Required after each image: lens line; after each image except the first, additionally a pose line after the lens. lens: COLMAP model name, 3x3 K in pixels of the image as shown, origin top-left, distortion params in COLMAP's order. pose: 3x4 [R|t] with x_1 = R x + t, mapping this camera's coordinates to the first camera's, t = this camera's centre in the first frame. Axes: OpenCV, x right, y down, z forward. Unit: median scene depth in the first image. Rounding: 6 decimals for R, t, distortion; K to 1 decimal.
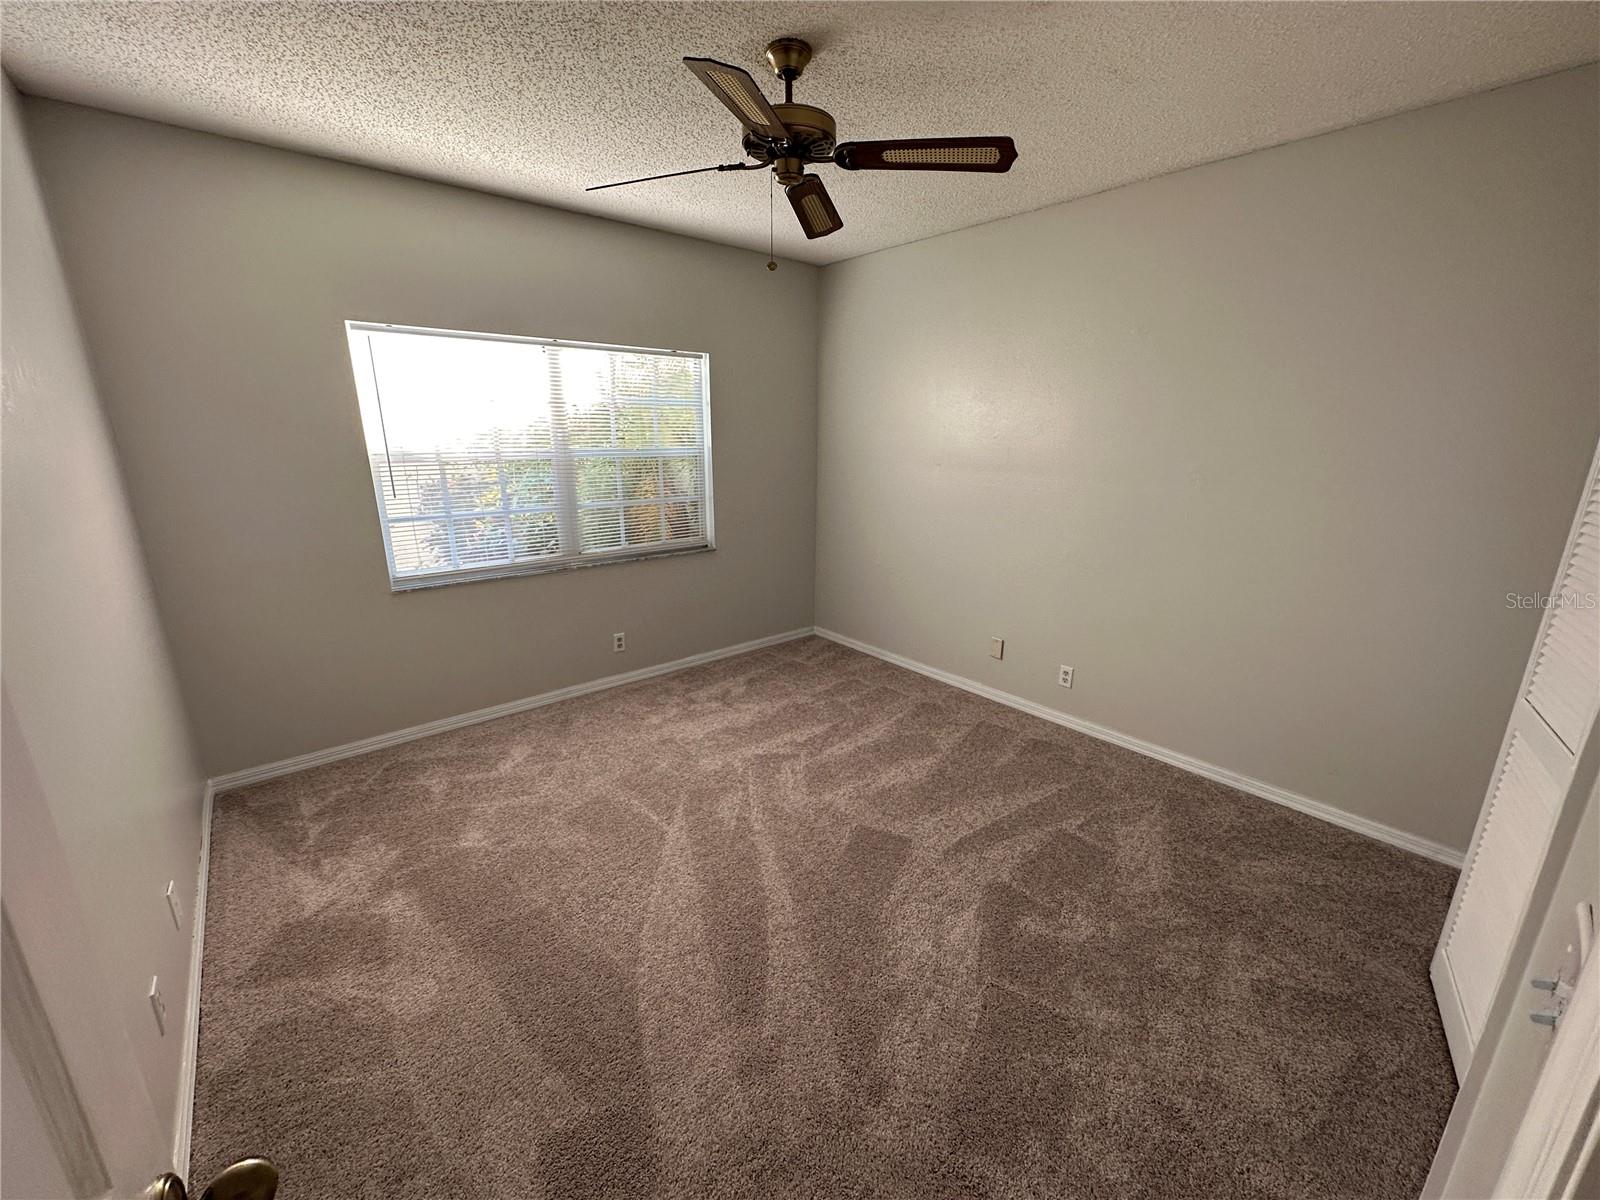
lens RADIAL K [[645.5, 0, 800.0], [0, 645.5, 600.0], [0, 0, 1]] dist [0.021634, 0.000053]
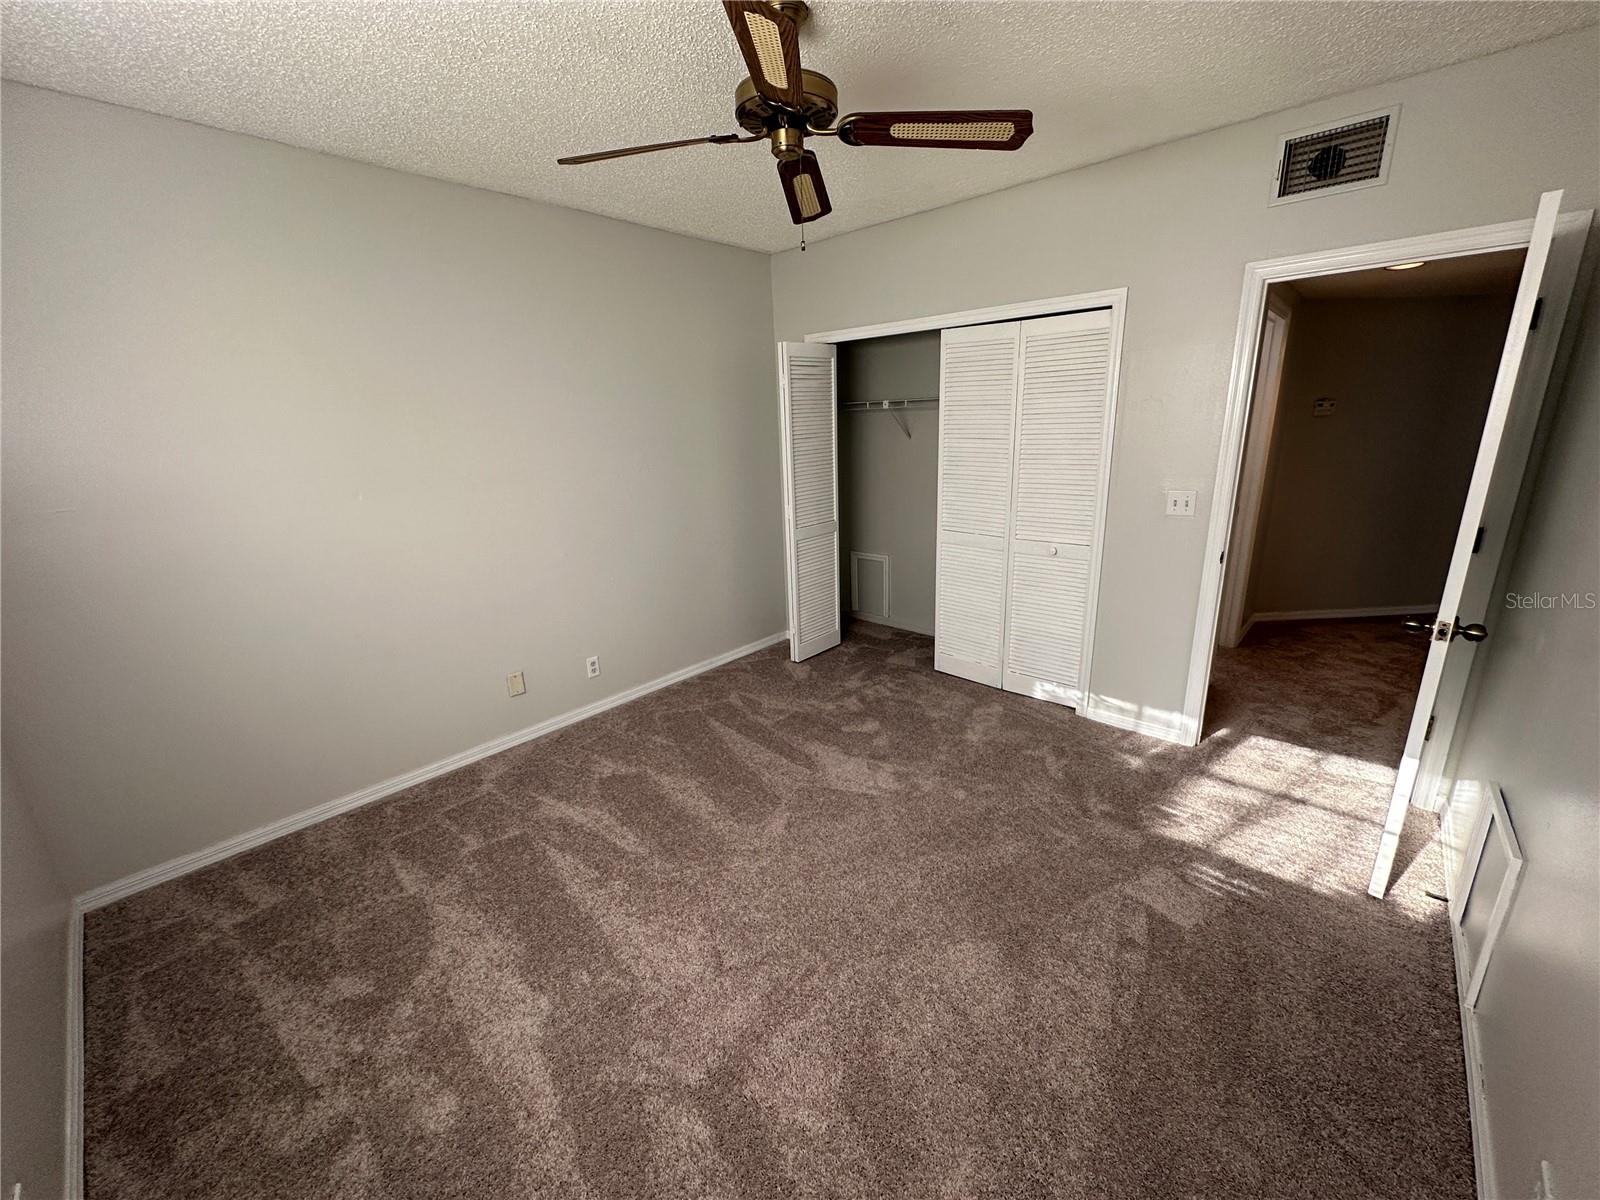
lens RADIAL K [[645.5, 0, 800.0], [0, 645.5, 600.0], [0, 0, 1]] dist [0.021634, 0.000053]
pose [[-0.117333, -0.270603, 0.955514, -0.599945], [0.300356, 0.907429, 0.293868, -0.187463], [-0.946583, 0.321475, -0.025195, 0.688557]]
